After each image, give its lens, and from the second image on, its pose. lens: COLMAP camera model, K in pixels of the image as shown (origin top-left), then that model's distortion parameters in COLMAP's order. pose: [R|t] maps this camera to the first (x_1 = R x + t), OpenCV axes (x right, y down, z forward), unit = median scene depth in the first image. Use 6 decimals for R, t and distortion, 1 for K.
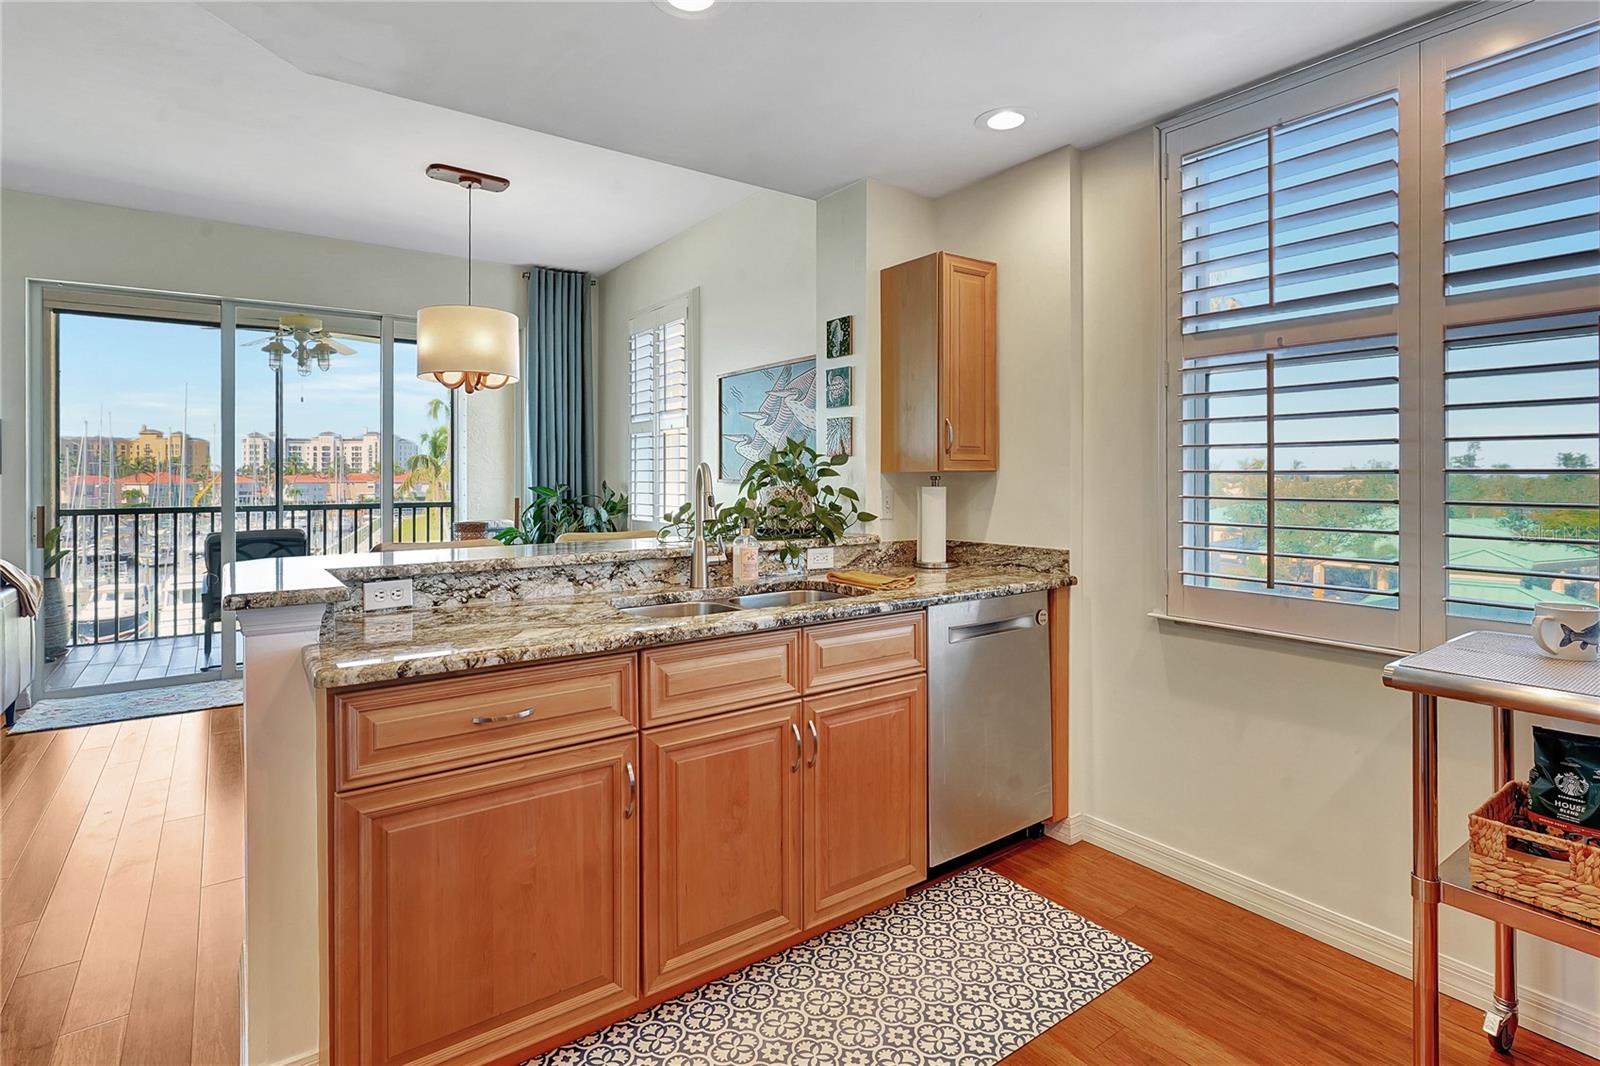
lens RADIAL K [[800.8, 0, 796.8], [0, 800.8, 474.5], [0, 0, 1]] dist [-0.003260, -0.000650]
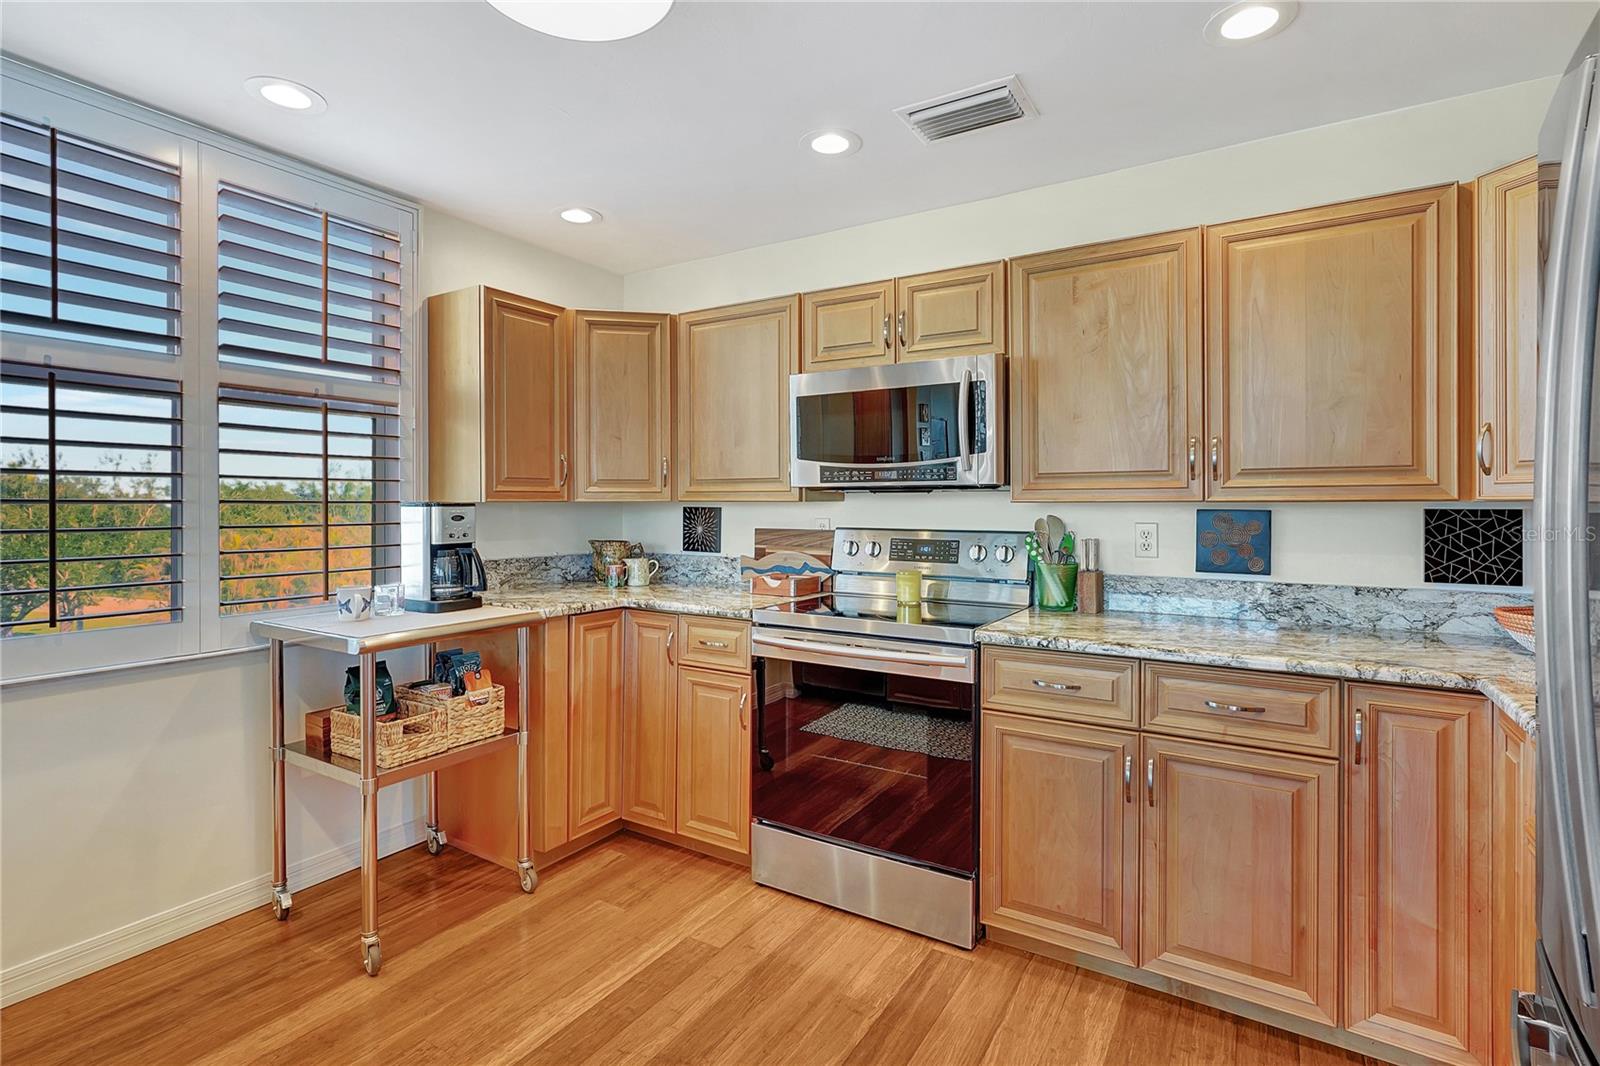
lens RADIAL K [[769.2, 0, 787.9], [0, 769.2, 503.7], [0, 0, 1]] dist [-0.002243, -0.000077]
pose [[-0.372902, 0.003477, 0.927864, -0.516928], [-0.000206, 0.999993, -0.003830, 0.003030], [-0.927871, -0.001619, -0.372899, 0.515656]]
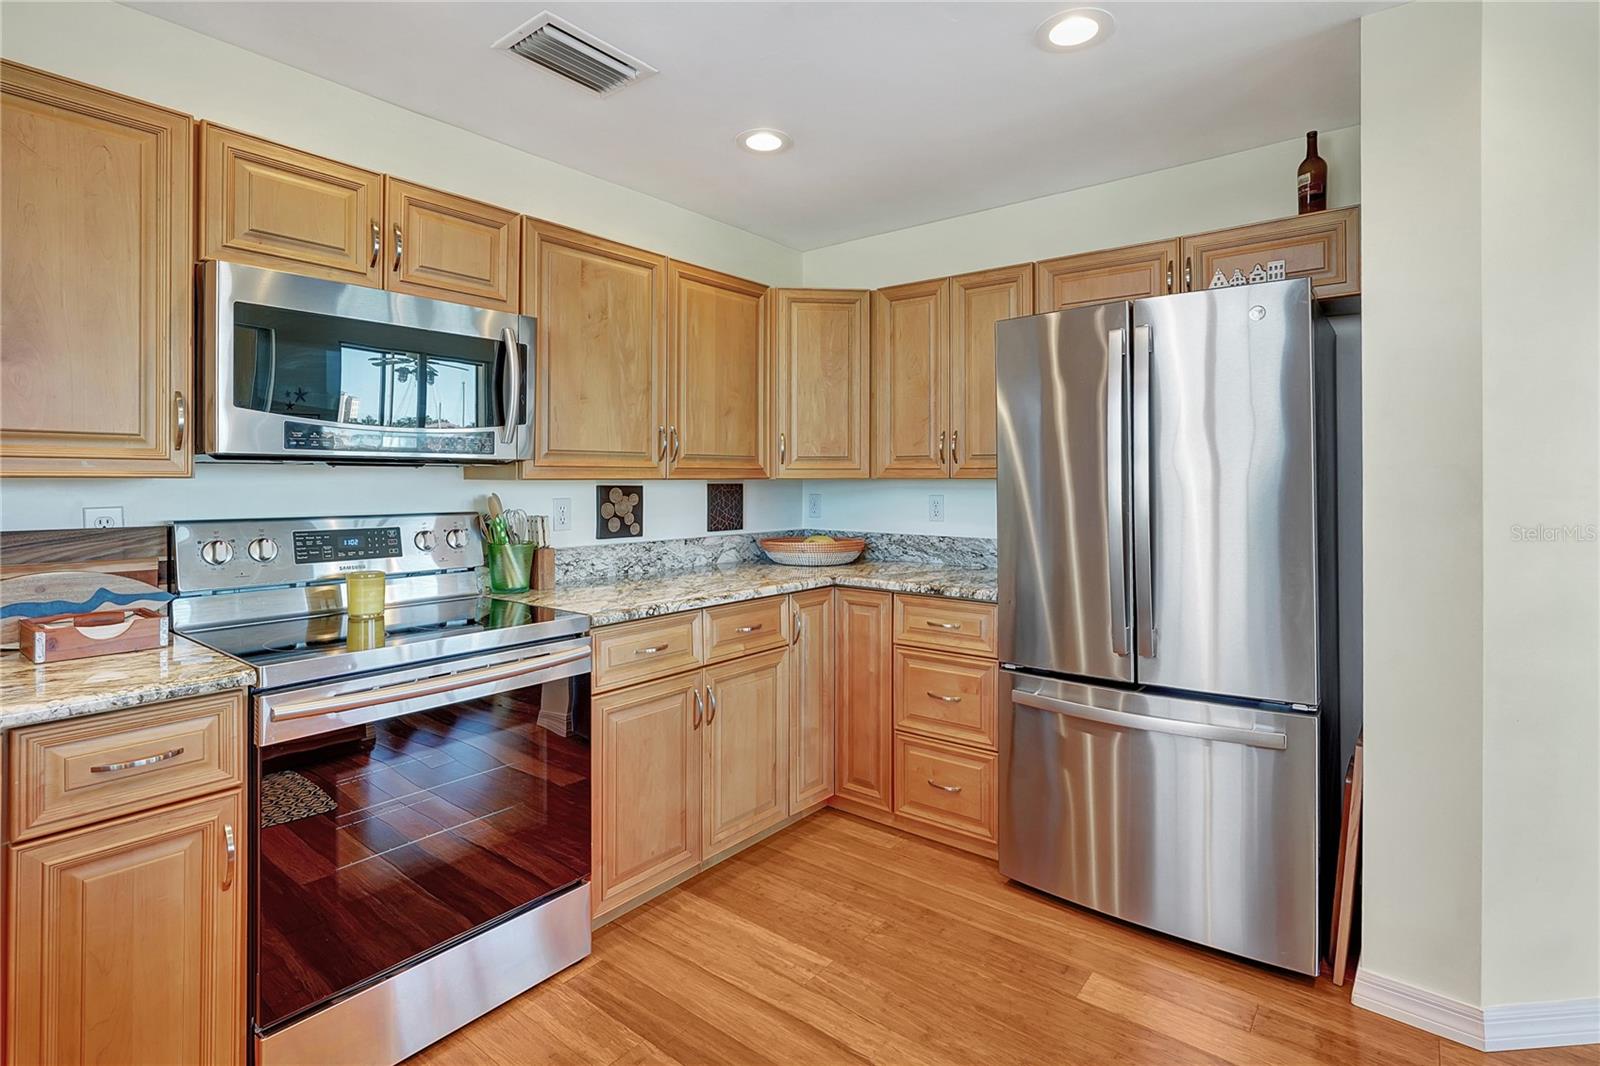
lens RADIAL K [[790.4, 0, 804.7], [0, 790.4, 479.4], [0, 0, 1]] dist [0.000634, -0.000006]
pose [[-0.962462, 0.004324, -0.271382, 0.281588], [0.004703, 0.999989, -0.000748, -0.000496], [0.271376, -0.001996, -0.962471, 0.901788]]
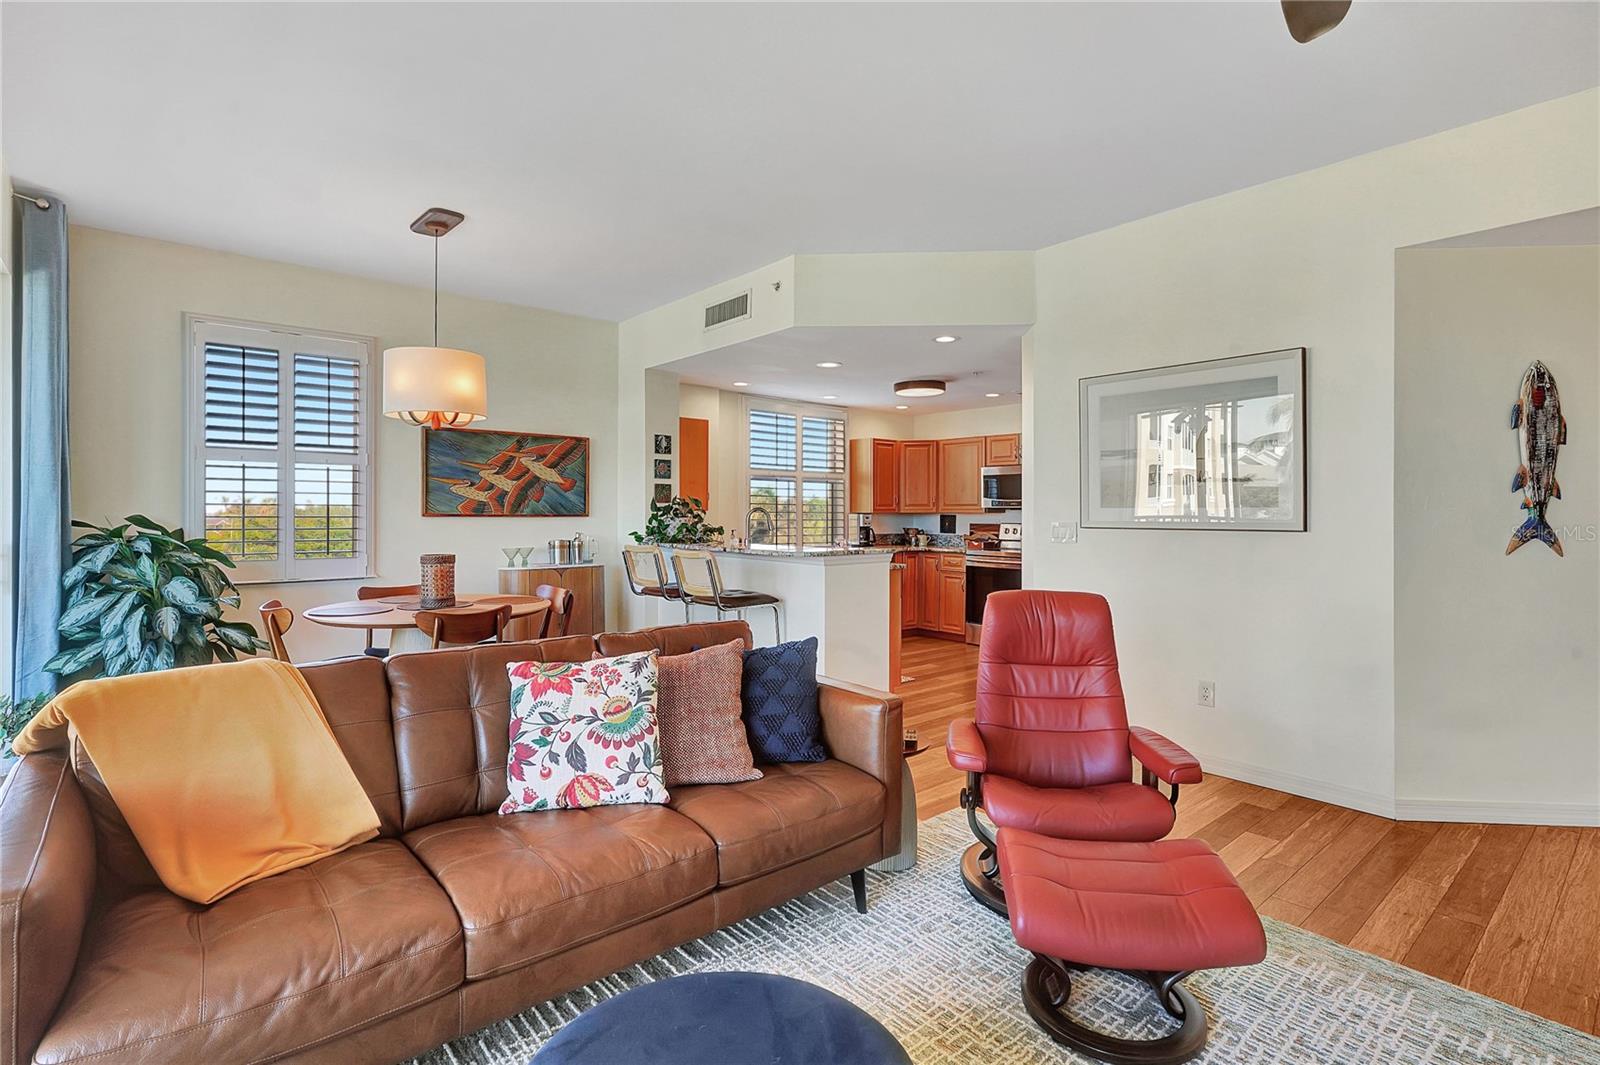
lens RADIAL K [[763.3, 0, 800.0], [0, 763.3, 532.5], [0, 0, 1]] dist [0.000214, 0.000038]
pose [[-0.084021, -0.022932, 0.996200, -2.620478], [-0.005254, 0.999731, 0.022571, 0.009332], [-0.996450, -0.003338, -0.084119, 1.119015]]
